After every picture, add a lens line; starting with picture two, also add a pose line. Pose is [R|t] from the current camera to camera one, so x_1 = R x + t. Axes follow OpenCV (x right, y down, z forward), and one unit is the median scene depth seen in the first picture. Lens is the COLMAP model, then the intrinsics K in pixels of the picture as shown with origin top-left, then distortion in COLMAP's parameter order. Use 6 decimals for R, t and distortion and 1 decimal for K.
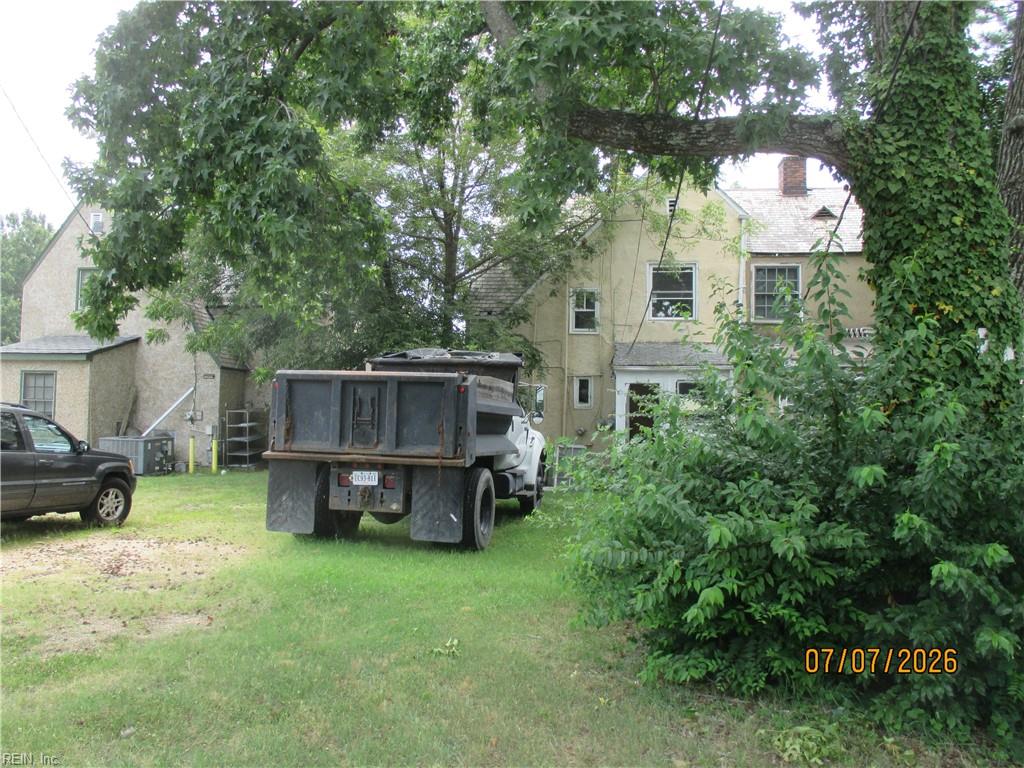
lens RADIAL K [[844.8, 0, 510.0], [0, 844.8, 383.0], [0, 0, 1]] dist [-0.028572, 0.002853]
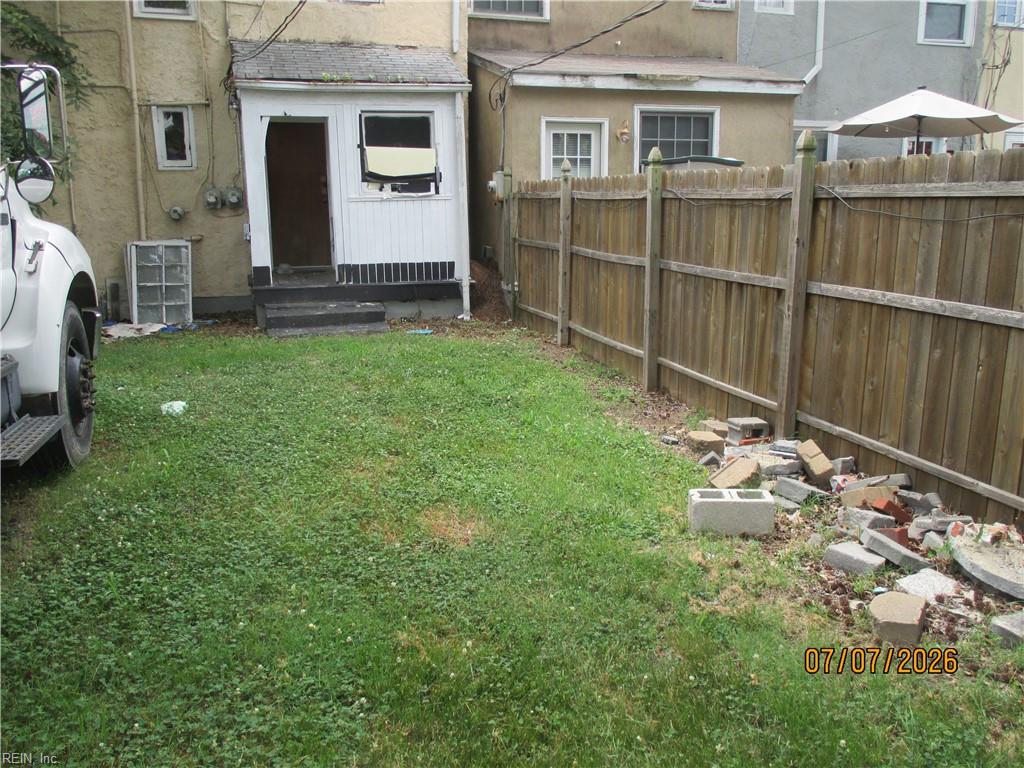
lens RADIAL K [[844.8, 0, 508.9], [0, 844.8, 377.7], [0, 0, 1]] dist [-0.028572, 0.002853]
pose [[0.893918, -0.114018, 0.433486, 0.030072], [-0.000563, 0.966820, 0.255460, 0.021705], [-0.448230, -0.228604, 0.864193, 0.428202]]
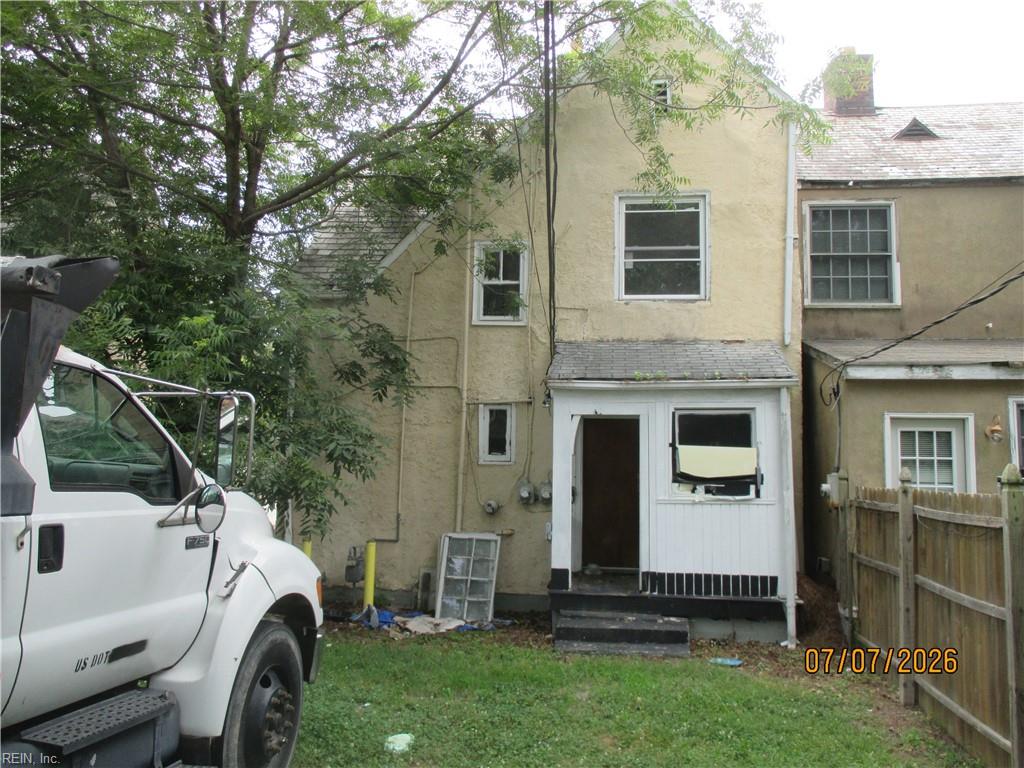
lens RADIAL K [[844.8, 0, 514.3], [0, 844.8, 387.6], [0, 0, 1]] dist [-0.028572, 0.002853]
pose [[0.999376, 0.006203, 0.034767, 0.079395], [-0.004312, 0.998521, -0.054205, 0.010726], [-0.035052, 0.054021, 0.997924, 0.466894]]
